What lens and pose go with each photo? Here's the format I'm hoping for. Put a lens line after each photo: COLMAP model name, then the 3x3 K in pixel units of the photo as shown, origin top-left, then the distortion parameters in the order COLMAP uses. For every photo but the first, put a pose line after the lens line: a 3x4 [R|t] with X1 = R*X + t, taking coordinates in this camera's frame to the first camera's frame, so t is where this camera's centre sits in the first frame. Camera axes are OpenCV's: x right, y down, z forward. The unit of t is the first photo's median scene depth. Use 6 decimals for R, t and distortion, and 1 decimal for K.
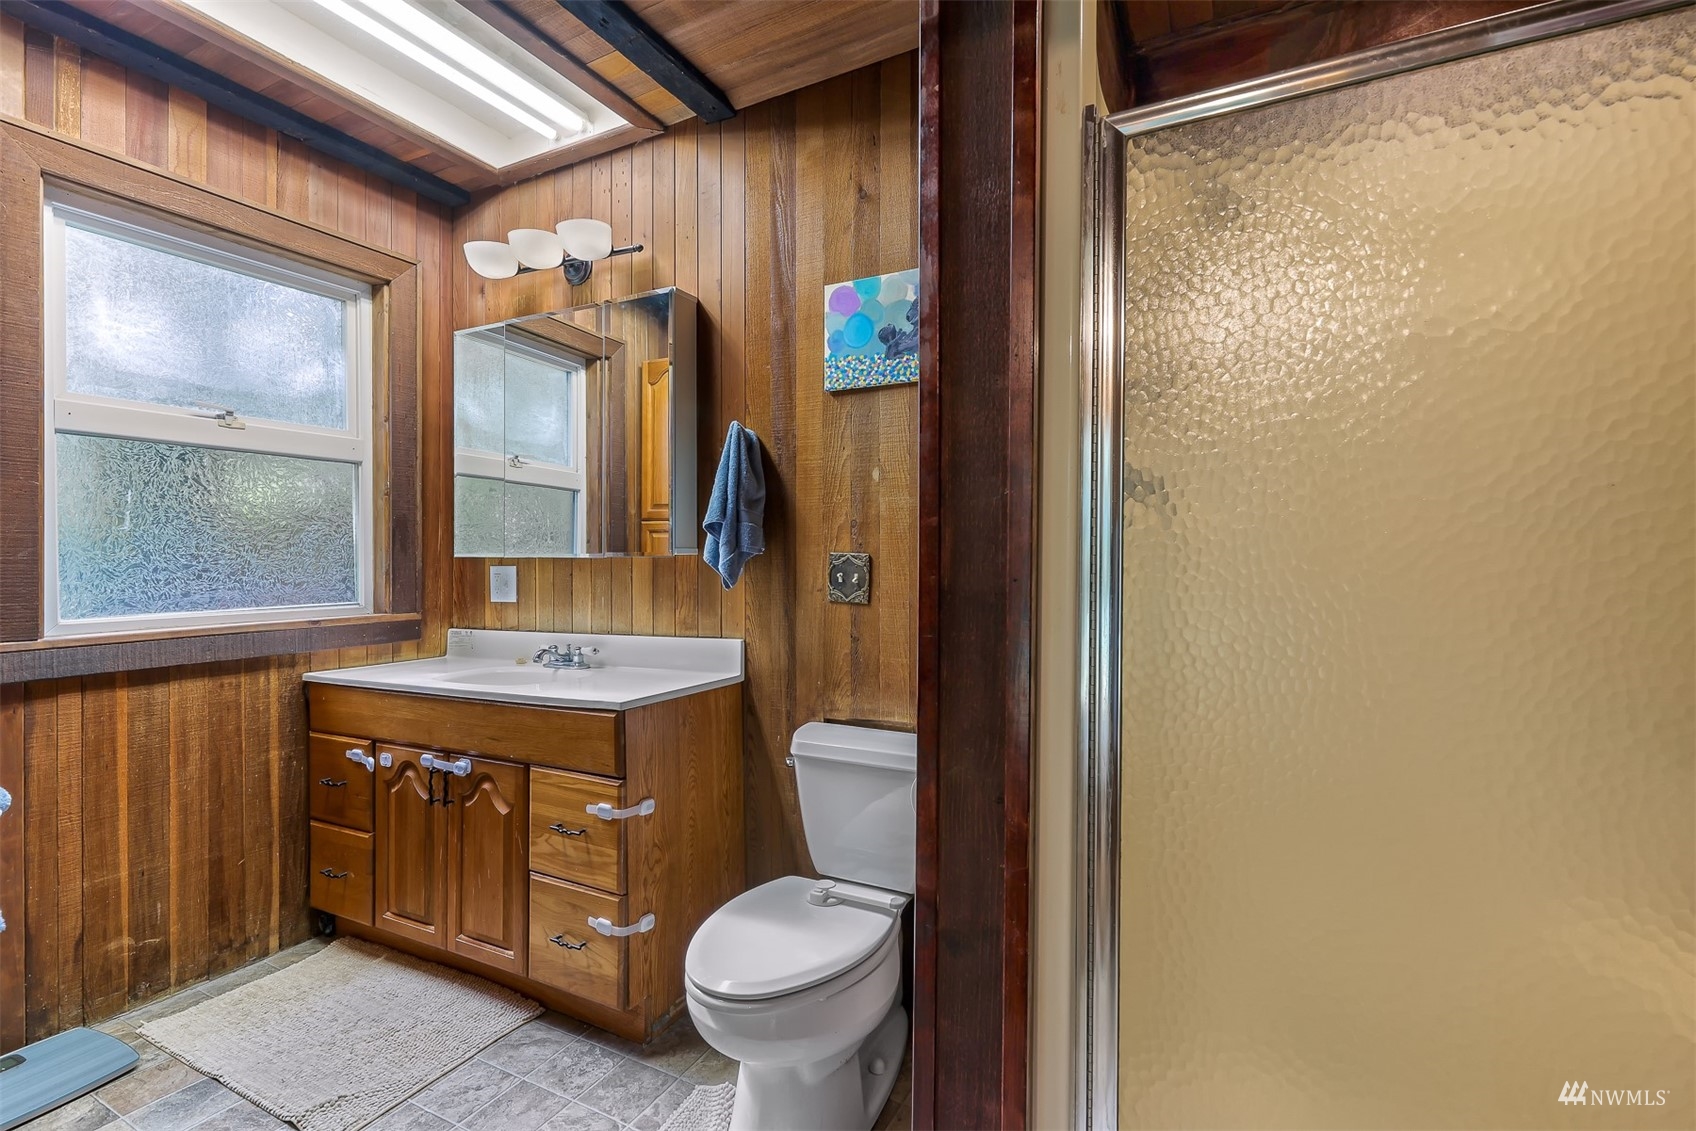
lens RADIAL K [[753.4, 0, 858.9], [0, 753.4, 565.0], [0, 0, 1]] dist [0.014572, -0.001312]
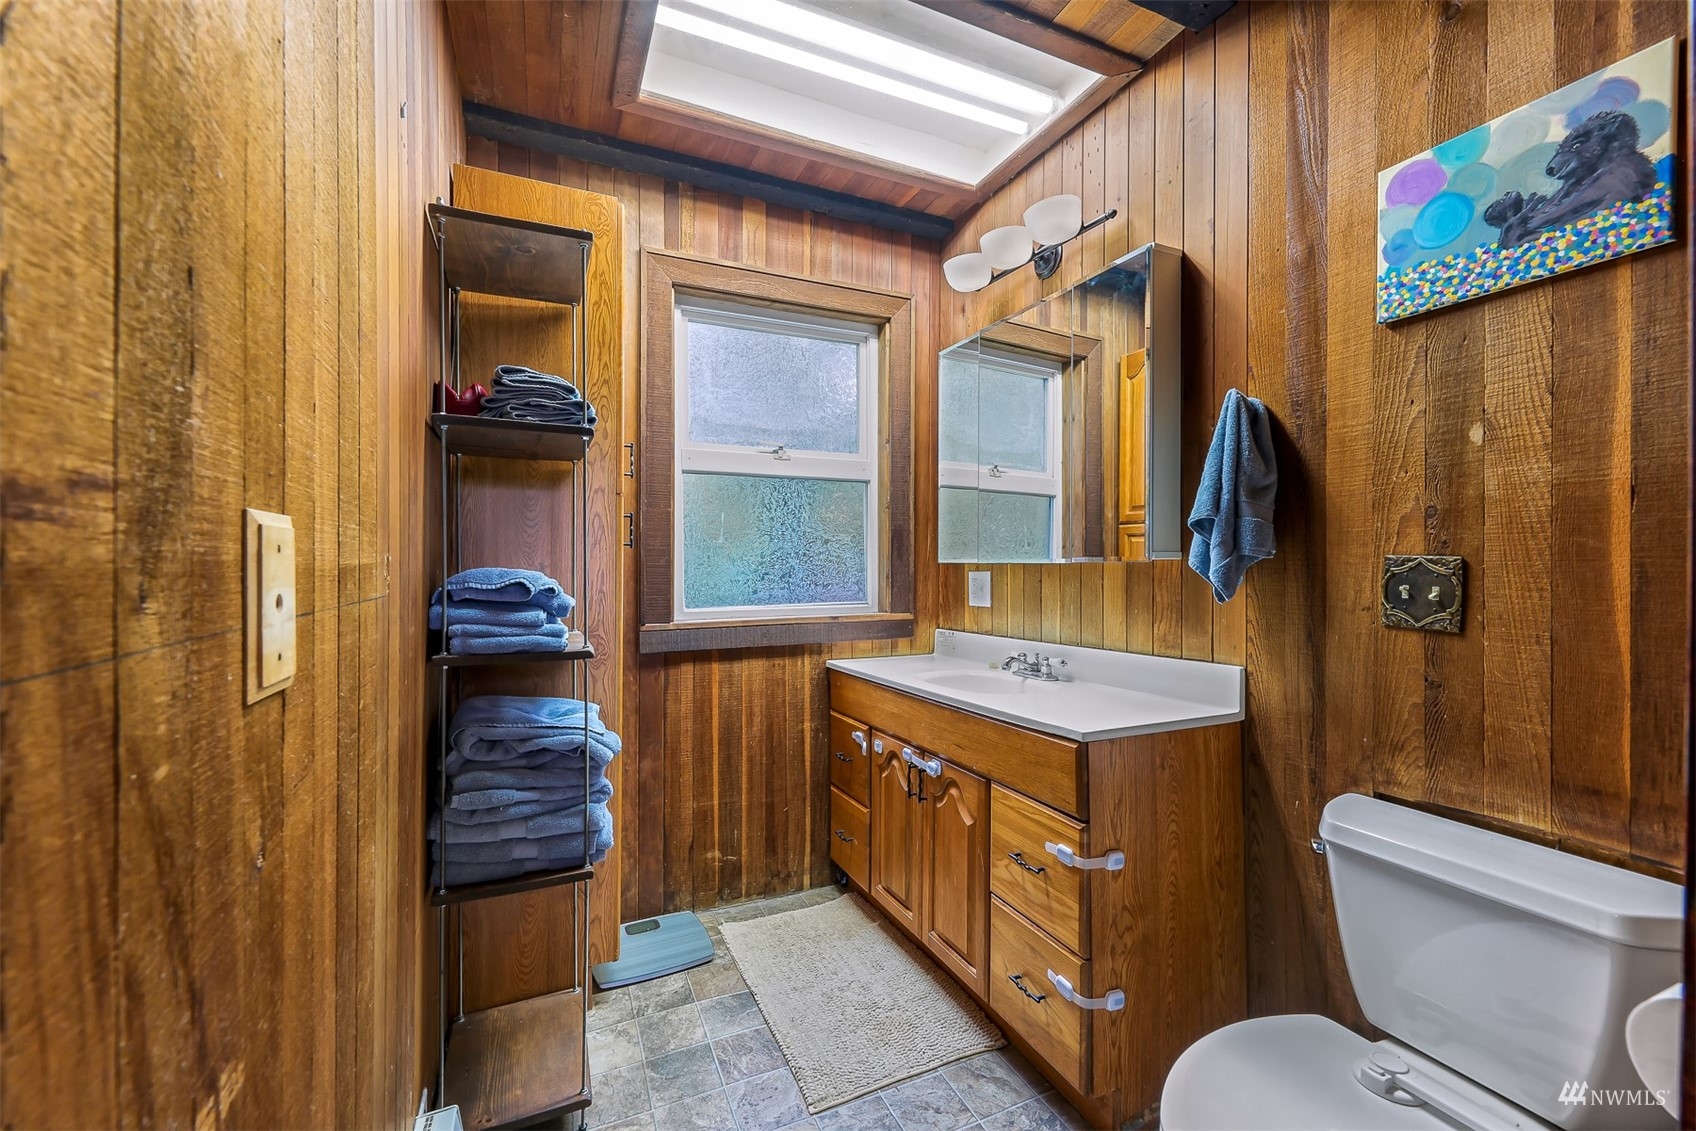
lens RADIAL K [[735.5, 0, 842.1], [0, 735.5, 565.5], [0, 0, 1]] dist [0.003832, -0.002403]
pose [[0.798845, 0.001055, -0.601536, -0.023949], [-0.005431, 0.999970, -0.005458, -0.000500], [0.601513, 0.007627, 0.798827, 0.123229]]
